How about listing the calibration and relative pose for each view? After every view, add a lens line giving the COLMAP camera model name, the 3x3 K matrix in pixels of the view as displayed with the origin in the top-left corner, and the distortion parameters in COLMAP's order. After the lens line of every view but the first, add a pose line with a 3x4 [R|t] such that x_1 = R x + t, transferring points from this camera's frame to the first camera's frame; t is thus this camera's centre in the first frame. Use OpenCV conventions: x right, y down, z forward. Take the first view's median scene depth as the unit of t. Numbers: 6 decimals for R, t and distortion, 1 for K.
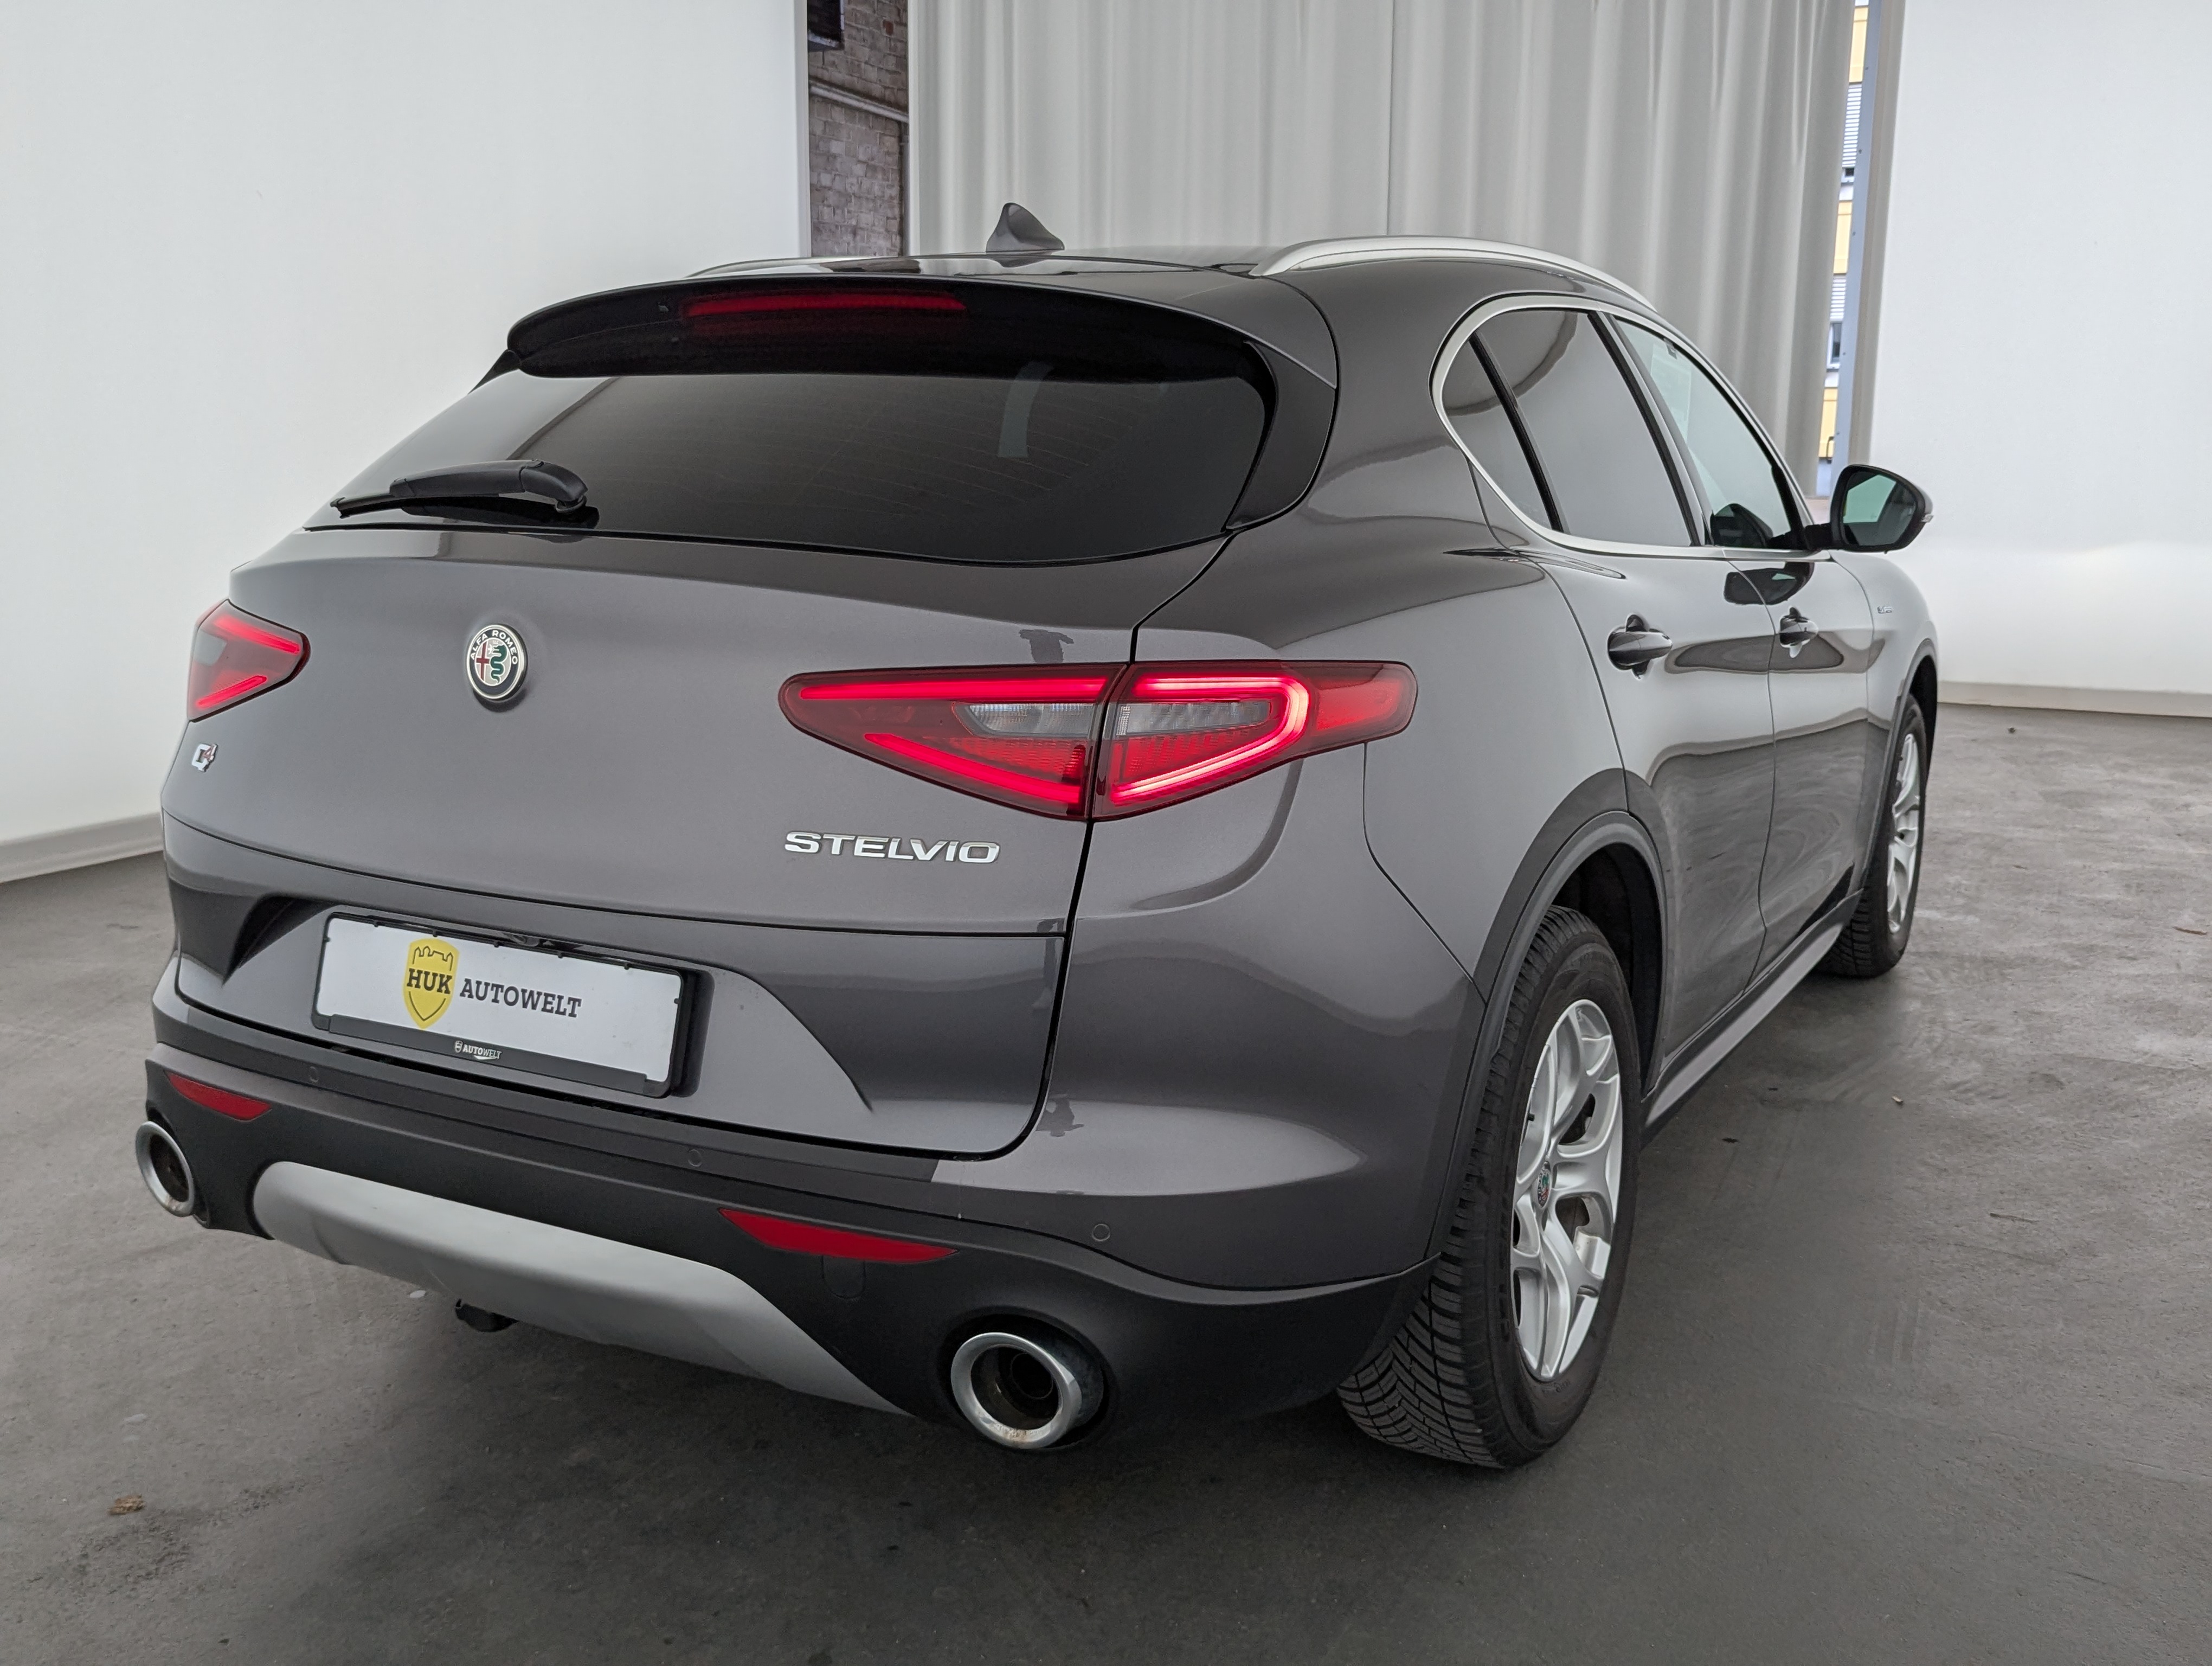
lens RADIAL K [[2085.7, 0, 1130.6], [0, 2085.7, 795.3], [0, 0, 1]] dist [0.055272, 0.000000]
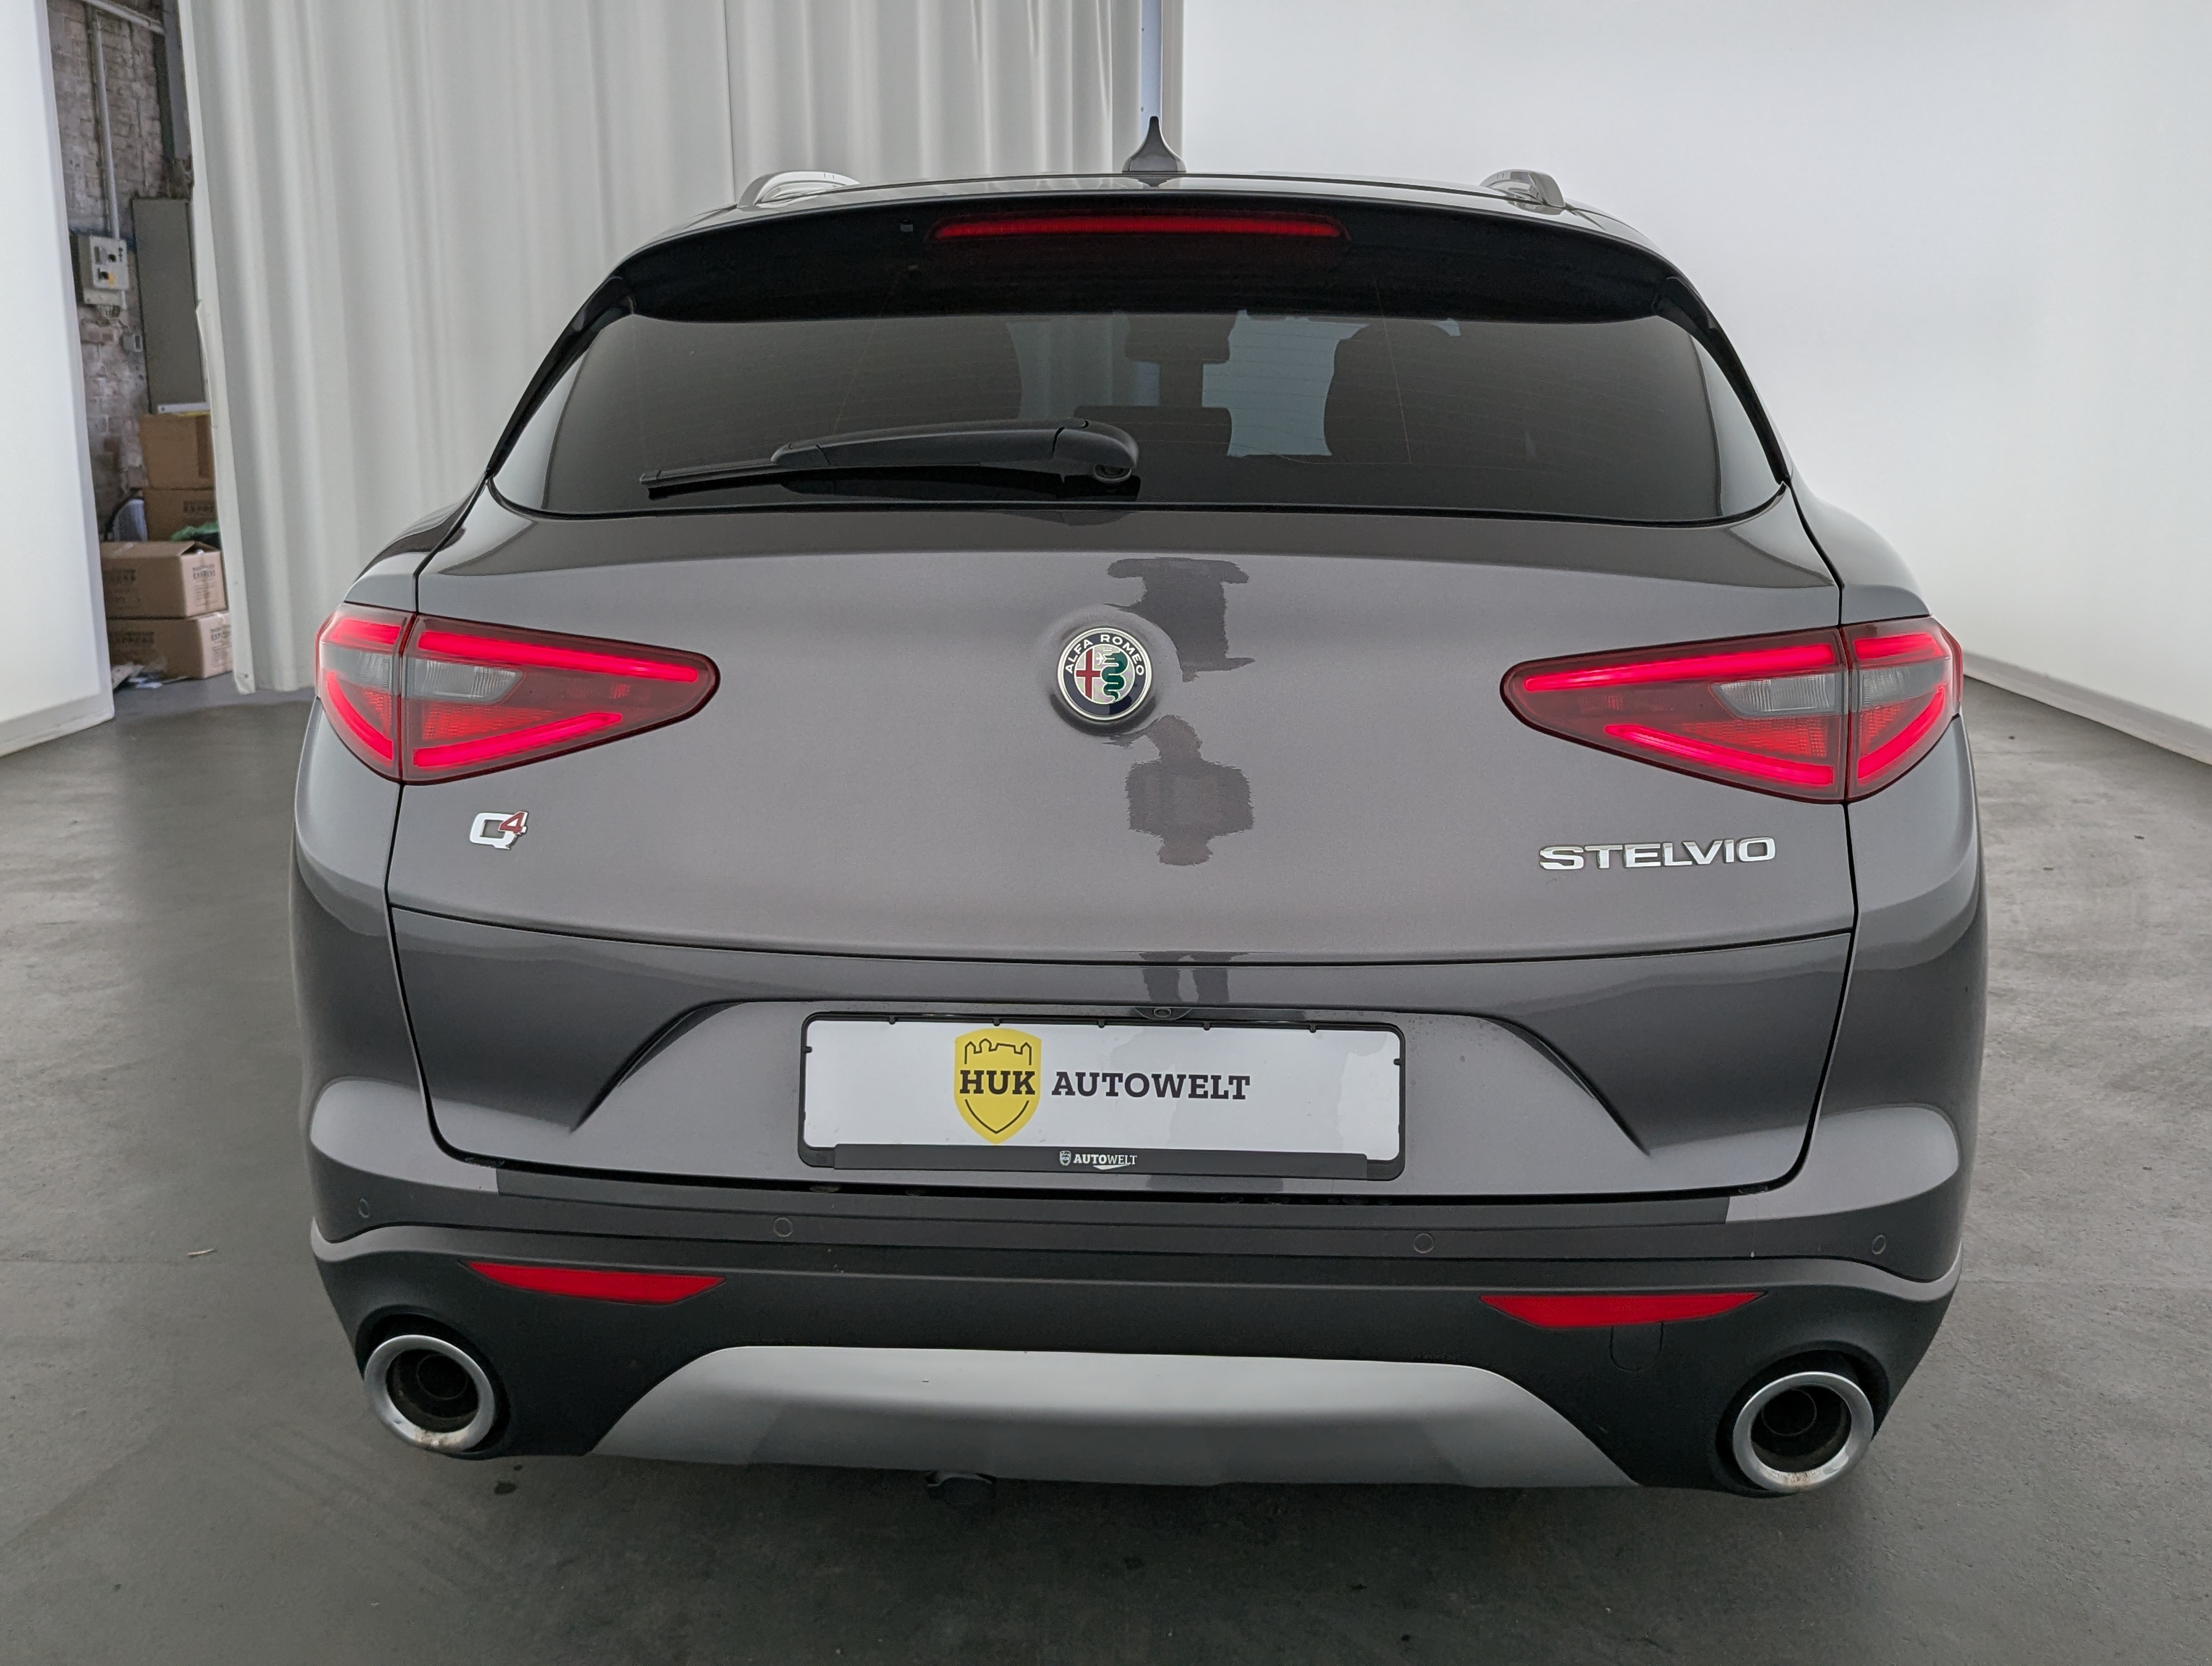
lens RADIAL K [[2085.7, 0, 1090.6], [0, 2085.7, 815.3], [0, 0, 1]] dist [0.055272, 0.000000]
pose [[0.902203, -0.094219, 0.420896, -0.644615], [0.080137, 0.995475, 0.051064, -0.050793], [-0.423803, -0.012341, 0.905670, 0.281527]]
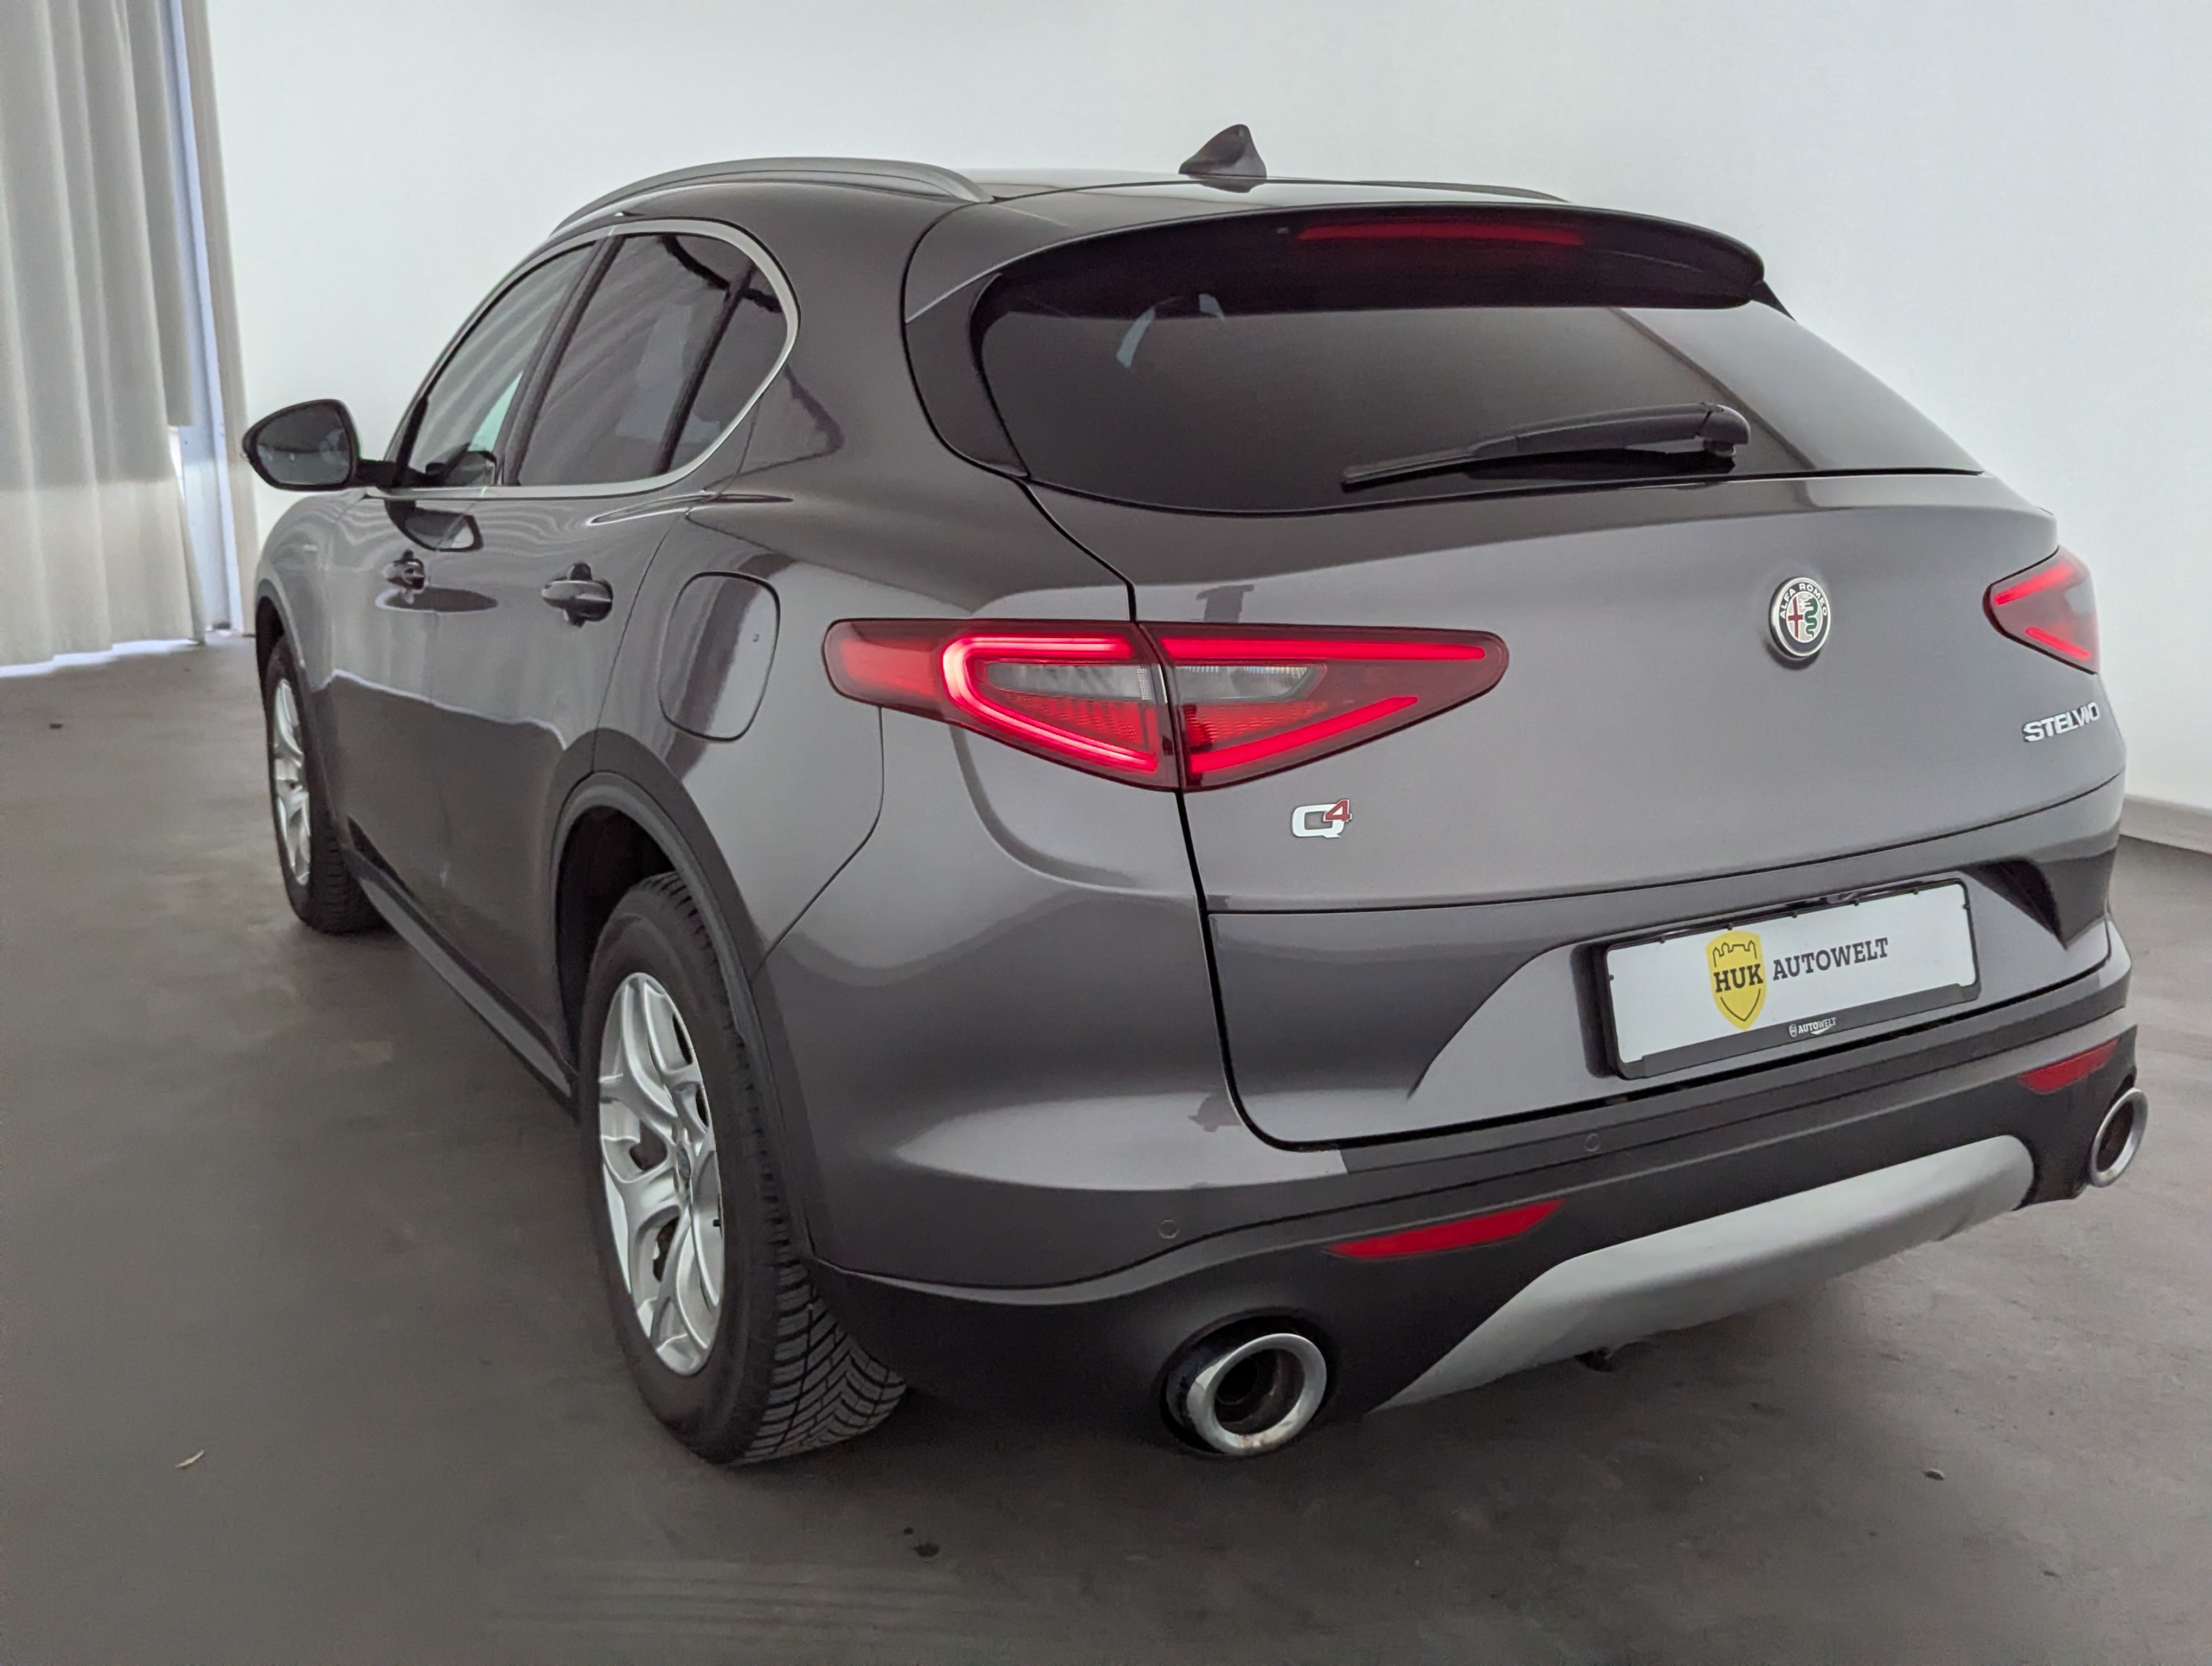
lens RADIAL K [[2085.7, 0, 1106.0], [0, 2085.7, 838.9], [0, 0, 1]] dist [0.055272, 0.000000]
pose [[0.511521, -0.198022, 0.836142, -1.269880], [0.164039, 0.977691, 0.131192, -0.140871], [-0.843467, 0.070052, 0.532593, 0.764506]]
